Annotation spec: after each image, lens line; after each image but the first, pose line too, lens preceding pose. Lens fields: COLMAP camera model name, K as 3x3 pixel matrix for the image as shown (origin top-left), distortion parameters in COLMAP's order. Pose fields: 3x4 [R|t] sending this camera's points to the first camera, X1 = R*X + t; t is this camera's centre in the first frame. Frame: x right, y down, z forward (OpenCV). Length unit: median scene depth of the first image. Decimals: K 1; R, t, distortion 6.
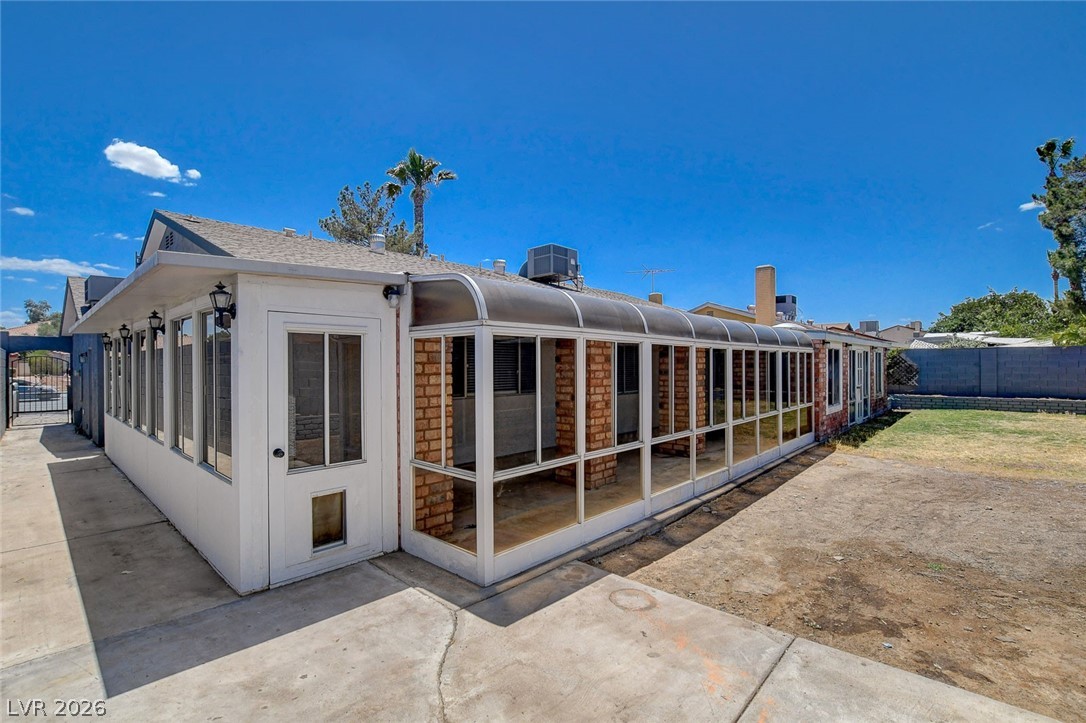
lens RADIAL K [[491.2, 0, 543.9], [0, 491.2, 369.3], [0, 0, 1]] dist [-0.022199, 0.004088]
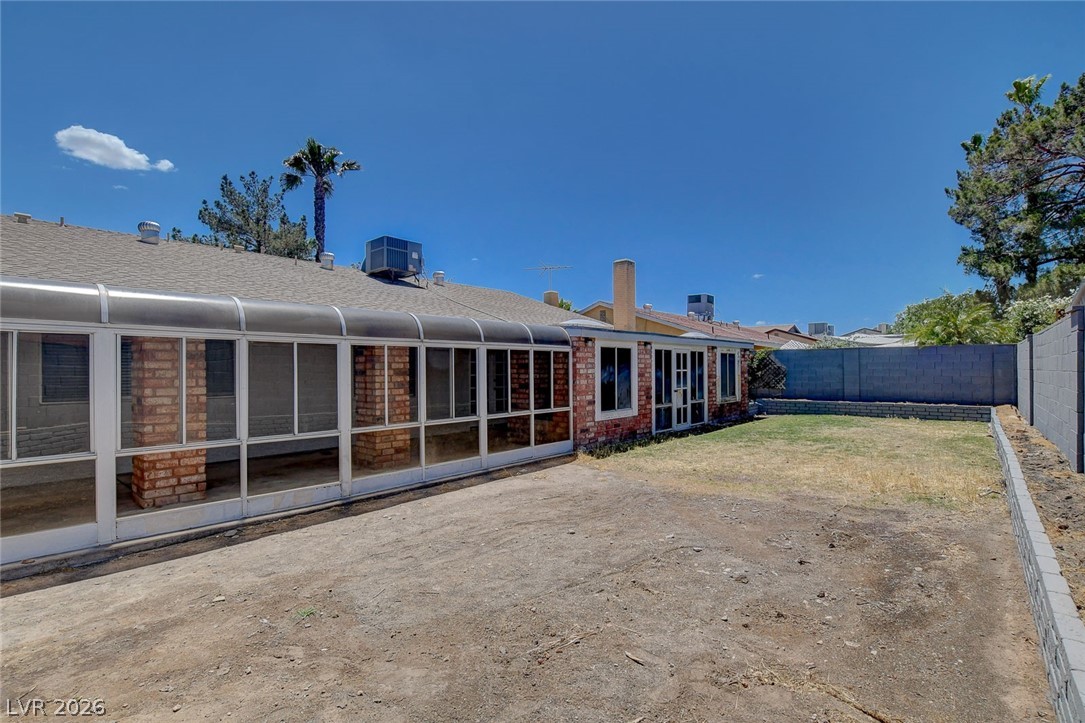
lens RADIAL K [[512.1, 0, 540.5], [0, 512.1, 371.8], [0, 0, 1]] dist [-0.014739, 0.000099]
pose [[0.999550, -0.000733, 0.030001, 0.742820], [0.000879, 0.999988, -0.004831, 0.012142], [-0.029997, 0.004855, 0.999538, 0.097787]]
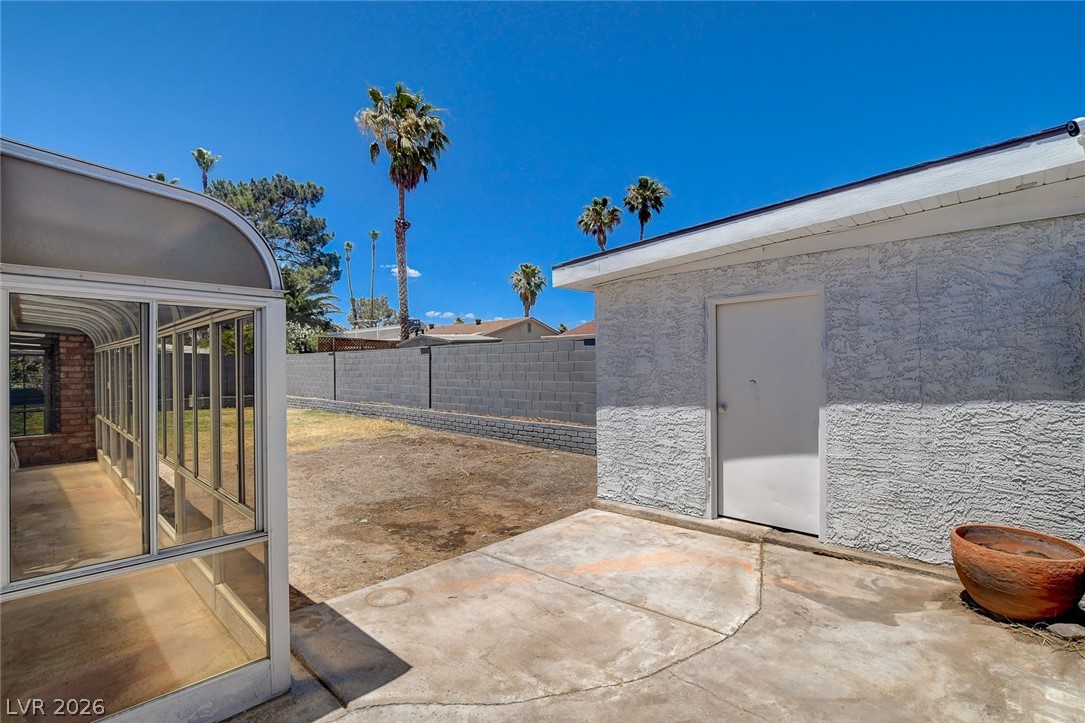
lens RADIAL K [[490.7, 0, 543.4], [0, 490.7, 369.3], [0, 0, 1]] dist [-0.022199, 0.004088]
pose [[0.011063, 0.001498, 0.999938, -0.430438], [0.009888, 0.999950, -0.001607, 0.003601], [-0.999890, 0.009905, 0.011047, 0.349275]]
